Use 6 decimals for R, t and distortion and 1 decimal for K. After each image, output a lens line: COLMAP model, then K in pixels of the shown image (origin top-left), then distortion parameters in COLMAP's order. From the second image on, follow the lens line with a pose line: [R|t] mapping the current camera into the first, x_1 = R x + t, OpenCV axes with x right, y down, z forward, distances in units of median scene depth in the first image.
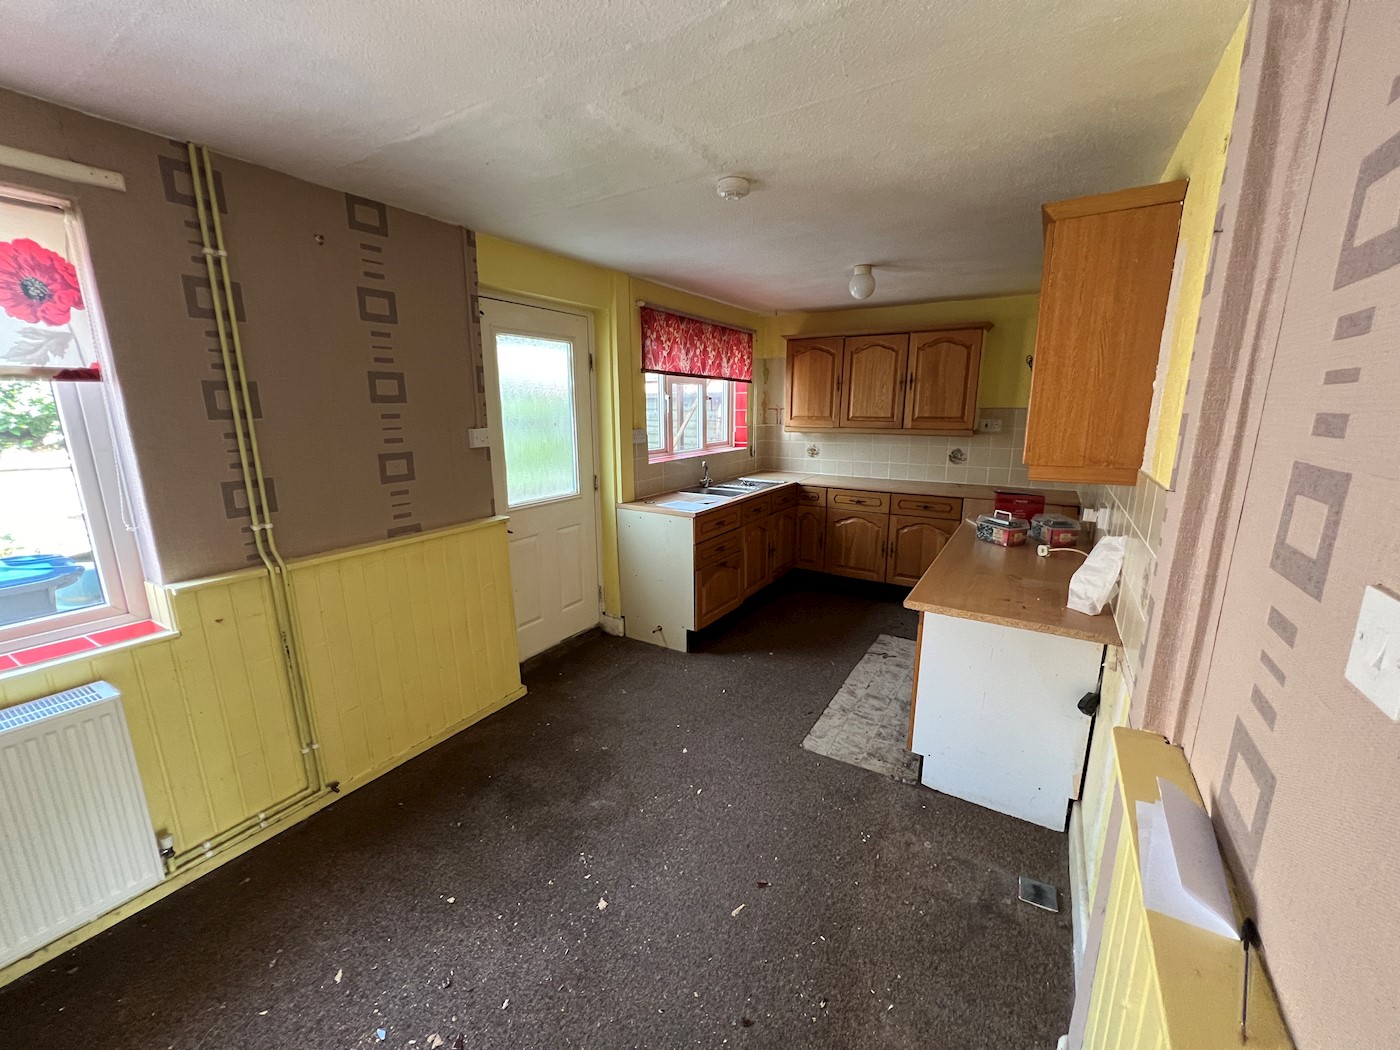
lens RADIAL K [[562.2, 0, 698.5], [0, 562.2, 525.4], [0, 0, 1]] dist [-0.000463, 0.000535]
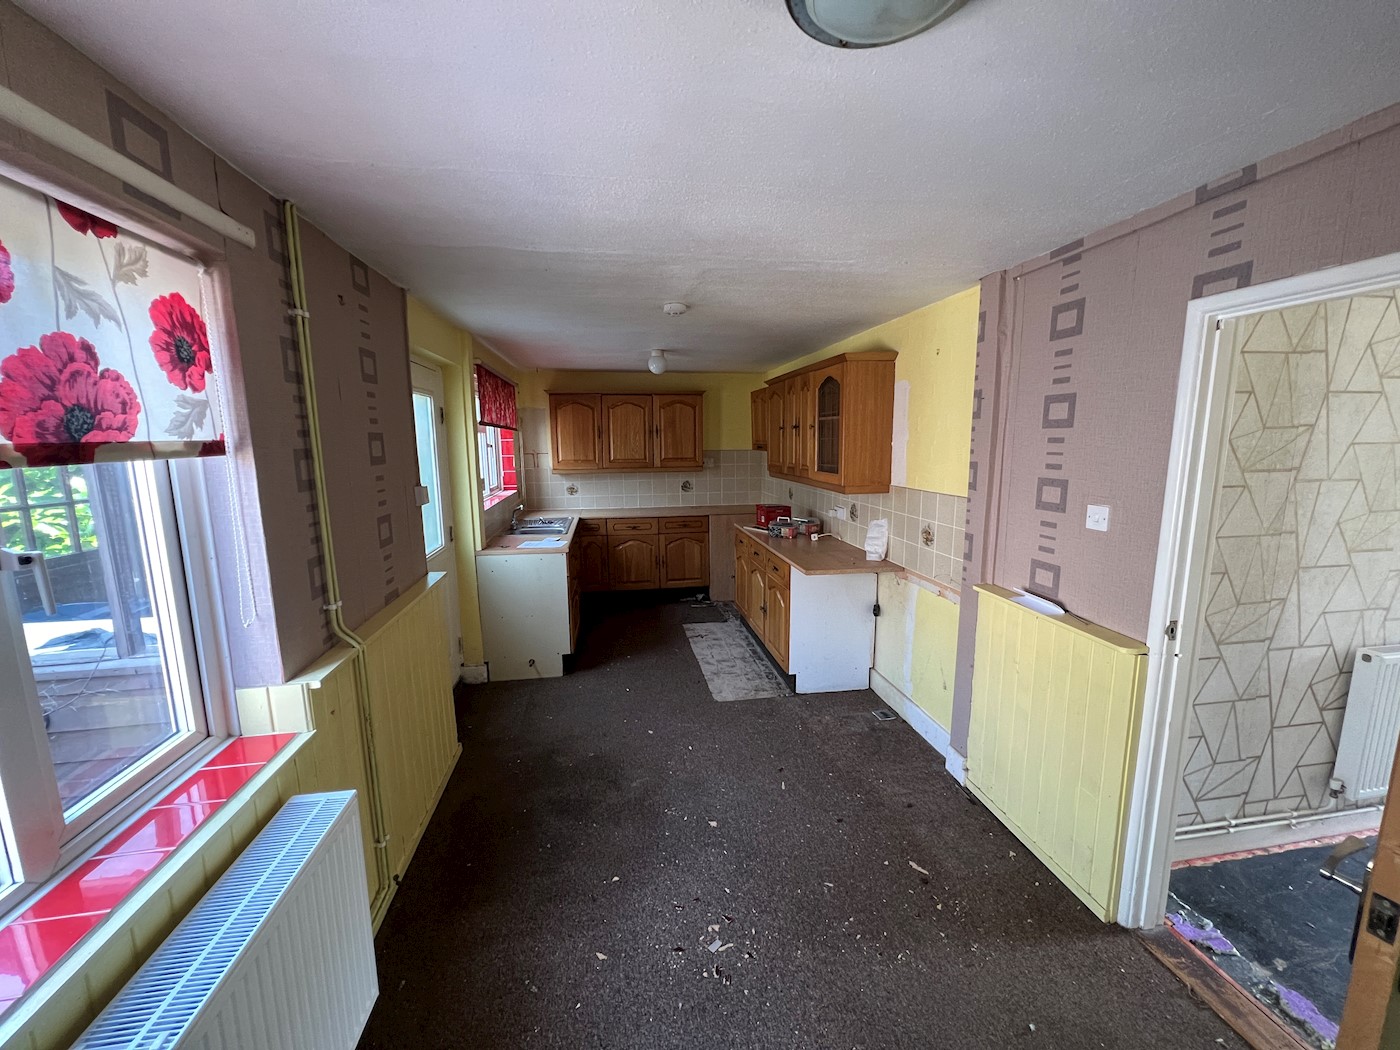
lens RADIAL K [[562.2, 0, 701.6], [0, 562.2, 525.8], [0, 0, 1]] dist [-0.000463, 0.000535]
pose [[0.756768, -0.106199, 0.644999, -0.618322], [0.145840, 0.989274, -0.008229, -0.021129], [-0.637207, 0.100294, 0.764139, -0.060300]]
